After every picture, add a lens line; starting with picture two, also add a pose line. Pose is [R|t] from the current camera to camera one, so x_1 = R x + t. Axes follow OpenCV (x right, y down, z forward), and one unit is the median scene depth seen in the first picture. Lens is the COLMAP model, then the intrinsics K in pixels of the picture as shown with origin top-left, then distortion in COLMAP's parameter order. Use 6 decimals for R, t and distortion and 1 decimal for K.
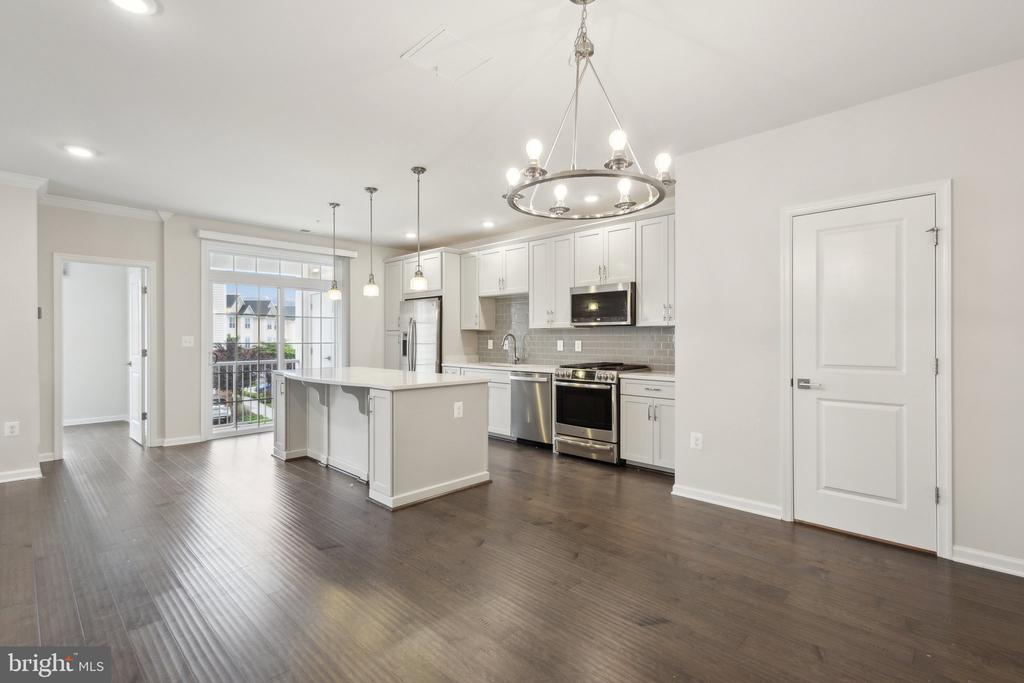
lens RADIAL K [[475.0, 0, 514.1], [0, 475.0, 339.1], [0, 0, 1]] dist [0.008405, -0.001920]
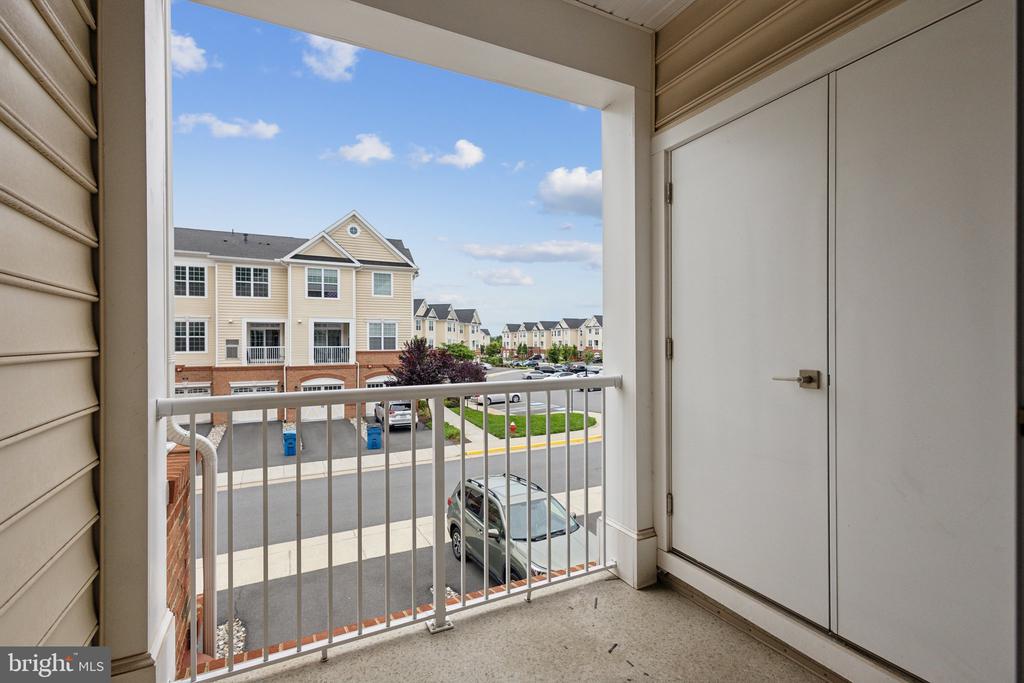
lens RADIAL K [[475.0, 0, 505.4], [0, 475.0, 342.2], [0, 0, 1]] dist [0.008405, -0.001920]
pose [[0.938347, -0.001718, -0.345691, -0.696743], [0.001965, 0.999998, 0.000363, 0.035453], [0.345690, -0.001019, 0.938348, 1.166090]]
